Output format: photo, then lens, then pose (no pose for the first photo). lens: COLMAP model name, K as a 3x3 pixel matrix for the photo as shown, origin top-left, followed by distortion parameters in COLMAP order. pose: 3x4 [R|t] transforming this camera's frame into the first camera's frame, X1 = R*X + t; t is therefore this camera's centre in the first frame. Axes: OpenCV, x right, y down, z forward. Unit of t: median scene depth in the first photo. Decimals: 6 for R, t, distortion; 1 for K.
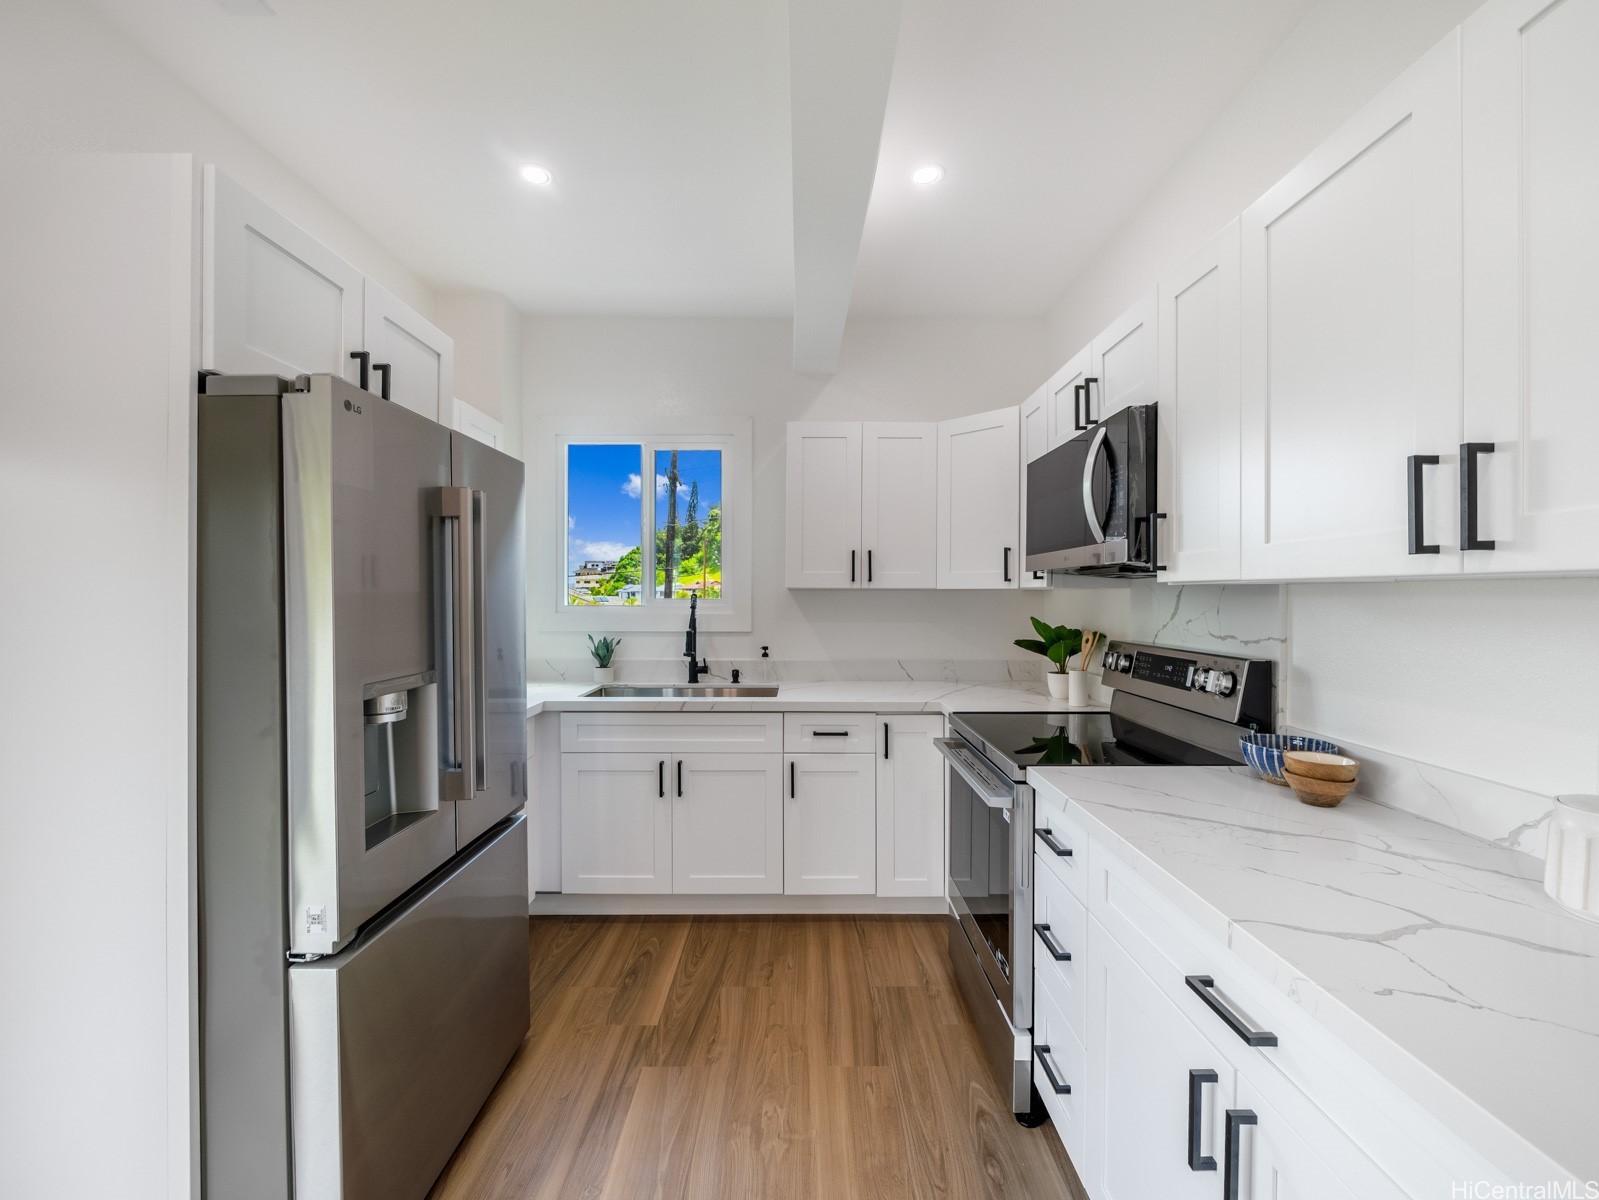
lens RADIAL K [[666.6, 0, 793.3], [0, 666.6, 595.0], [0, 0, 1]] dist [-0.001817, -0.000231]
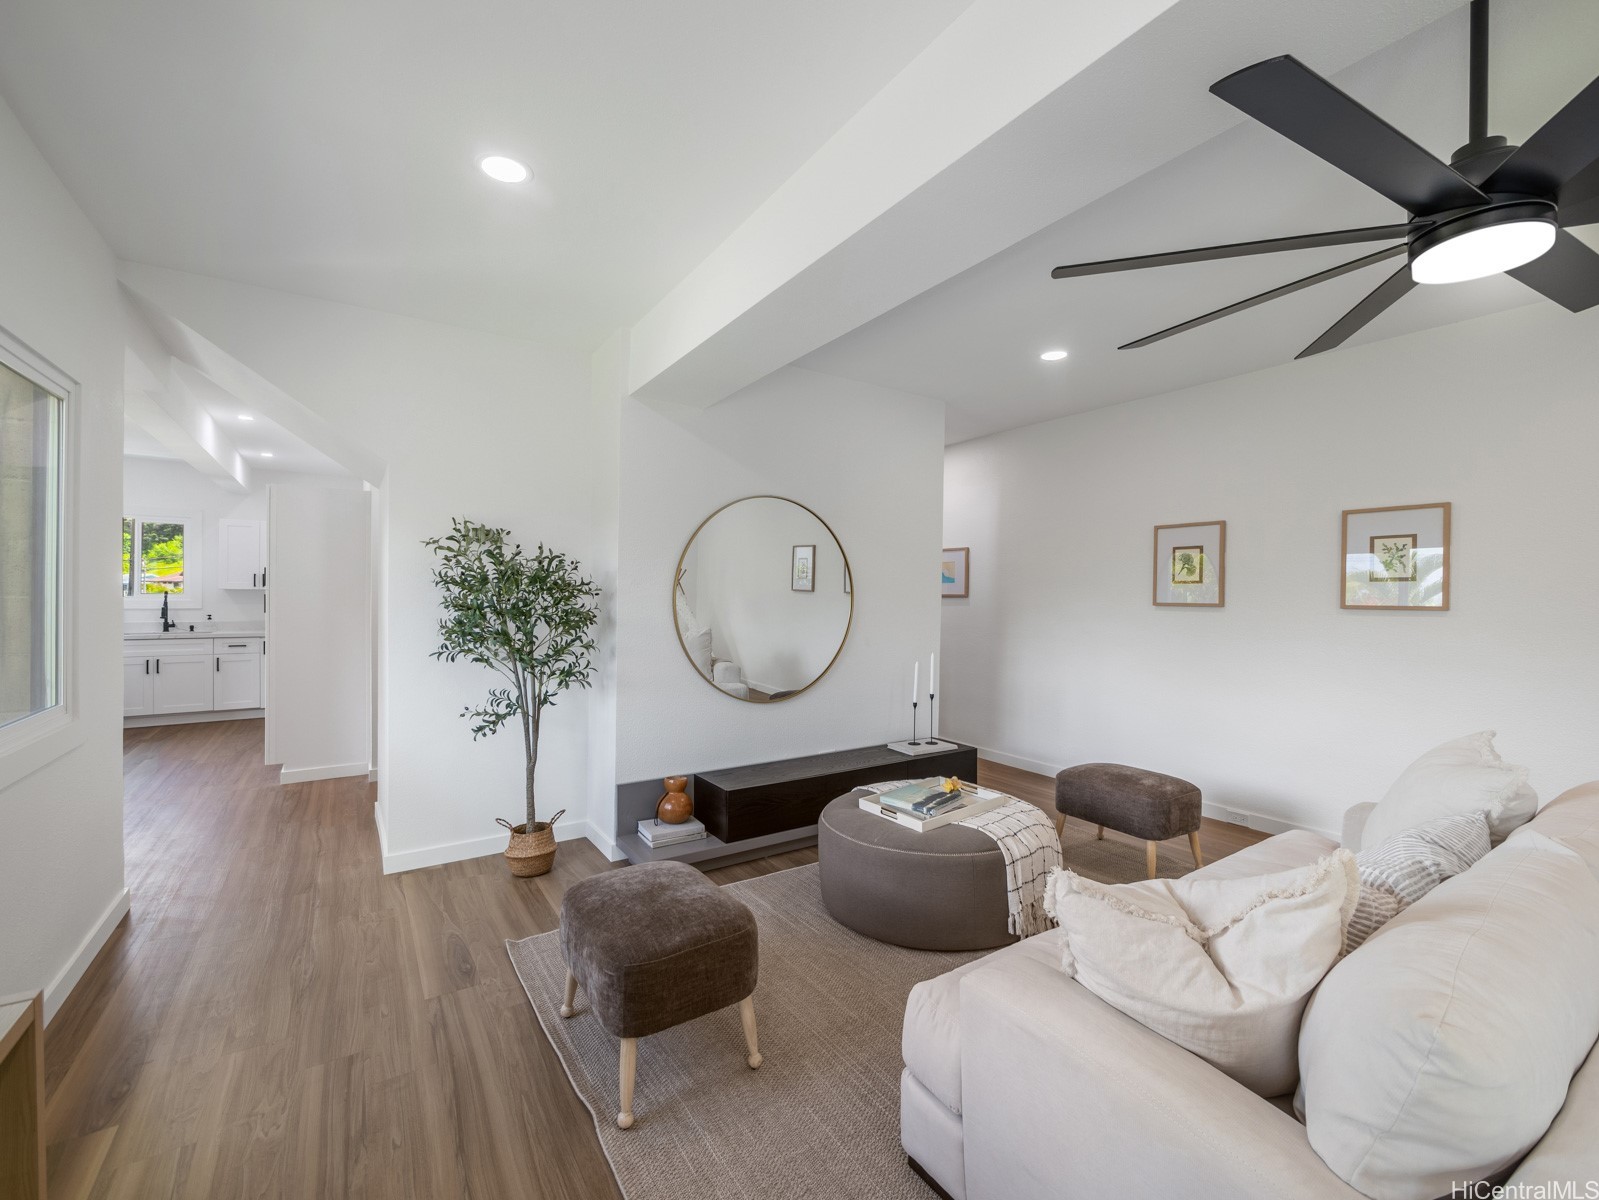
lens RADIAL K [[666.6, 0, 796.7], [0, 666.6, 594.5], [0, 0, 1]] dist [-0.001817, -0.000231]
pose [[0.824575, 0.000592, 0.565753, 0.345487], [-0.004202, 0.999978, 0.005077, -0.011596], [-0.565737, -0.006564, 0.824559, -2.117465]]
